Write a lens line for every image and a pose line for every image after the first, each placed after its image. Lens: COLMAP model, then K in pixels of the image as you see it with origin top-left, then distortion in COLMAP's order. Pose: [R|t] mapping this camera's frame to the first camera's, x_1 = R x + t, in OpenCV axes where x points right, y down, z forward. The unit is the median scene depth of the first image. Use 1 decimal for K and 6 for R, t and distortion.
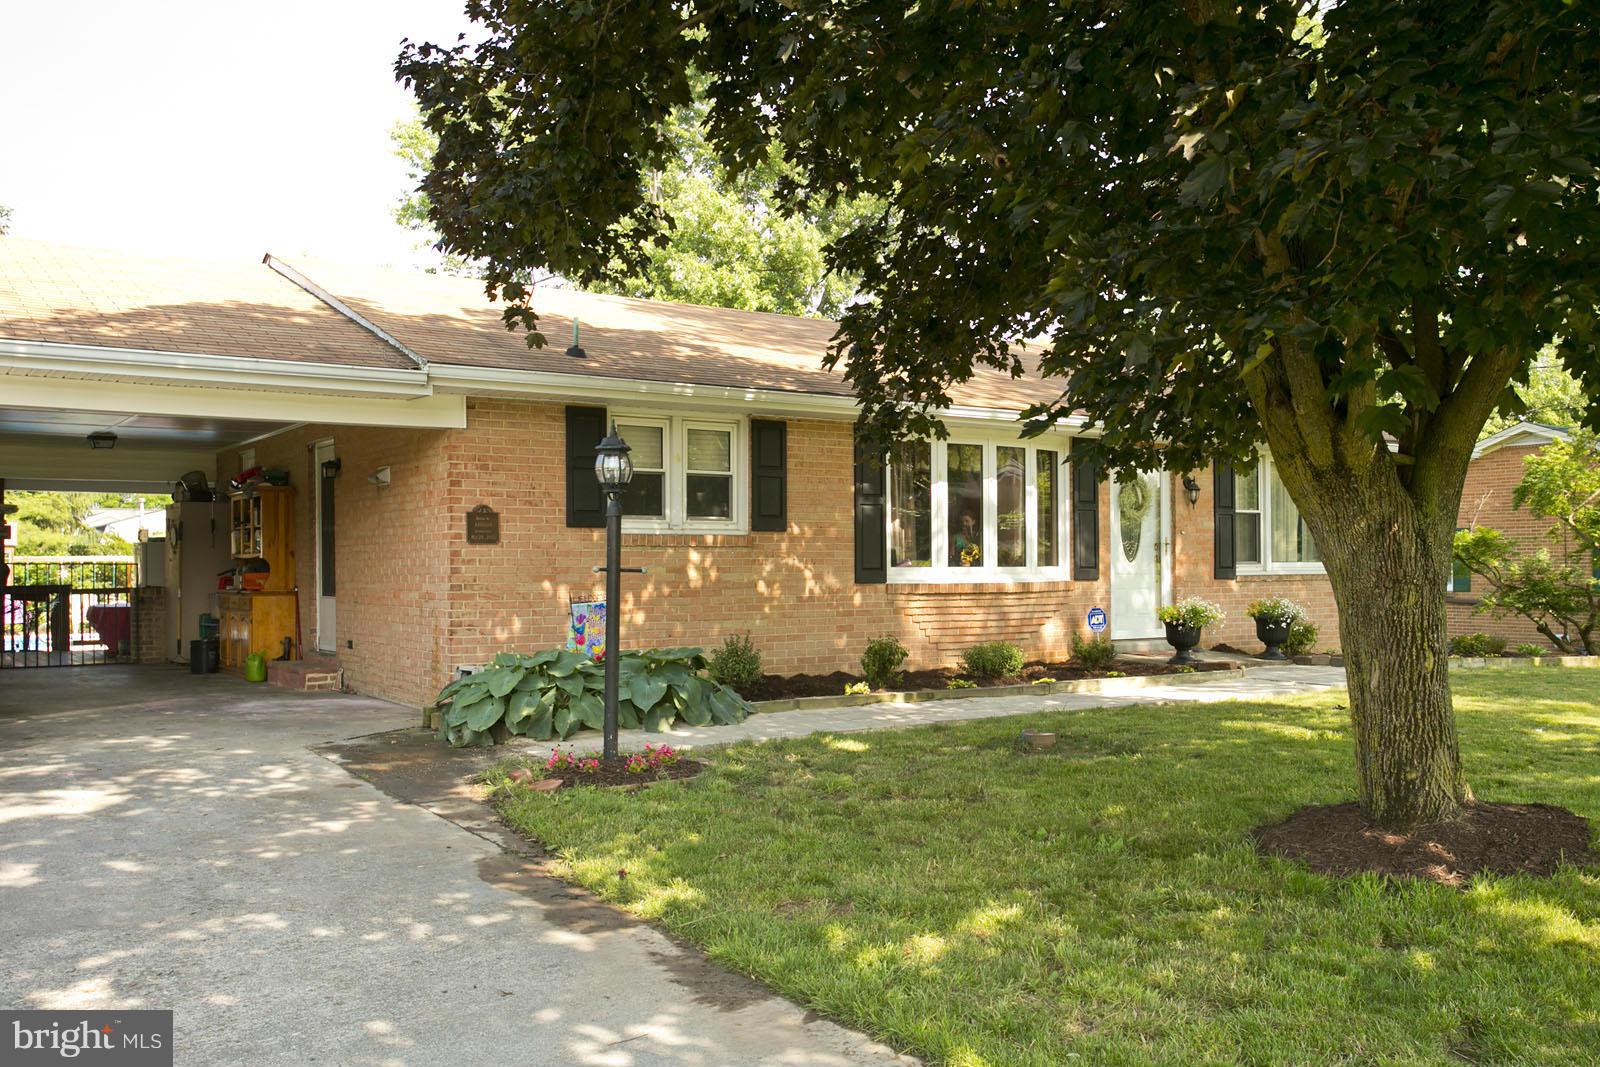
lens RADIAL K [[786.0, 0, 800.0], [0, 786.0, 533.5], [0, 0, 1]] dist [-0.003834, -0.000111]
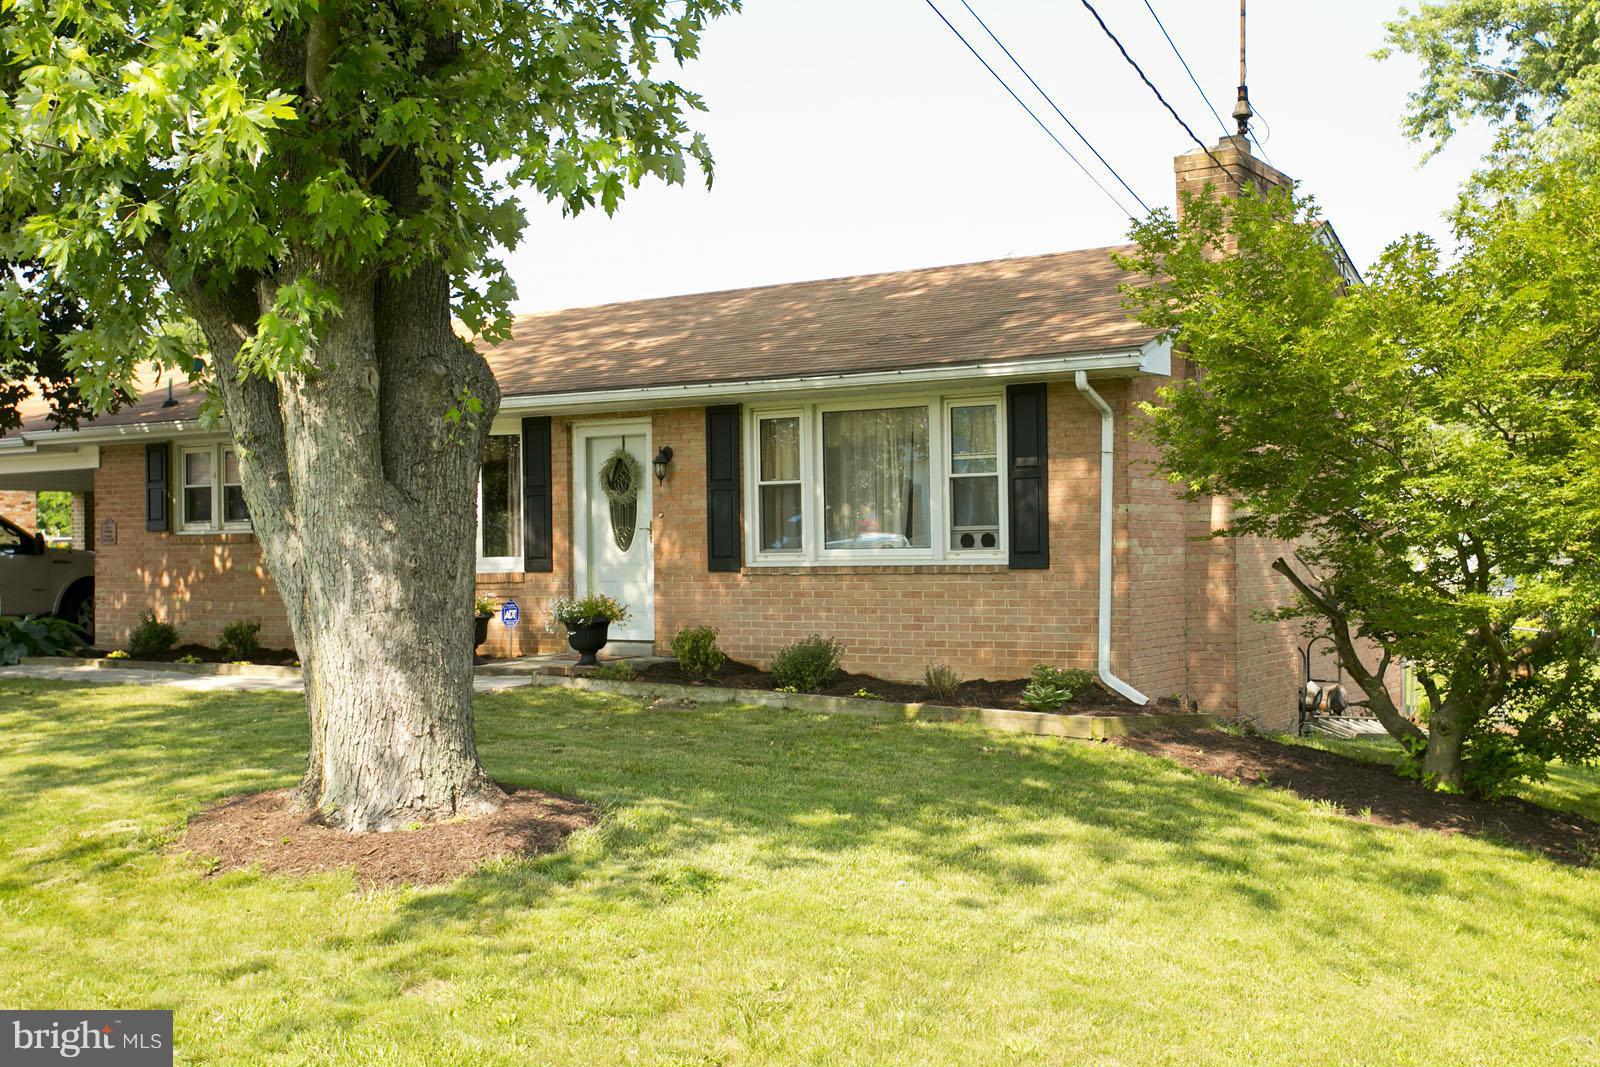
lens RADIAL K [[786.0, 0, 800.0], [0, 786.0, 533.5], [0, 0, 1]] dist [-0.003834, -0.000111]
pose [[0.794296, -0.021313, -0.607158, 1.404999], [0.029128, 0.999571, 0.003018, 0.025517], [0.606833, -0.020082, 0.794576, 0.553164]]
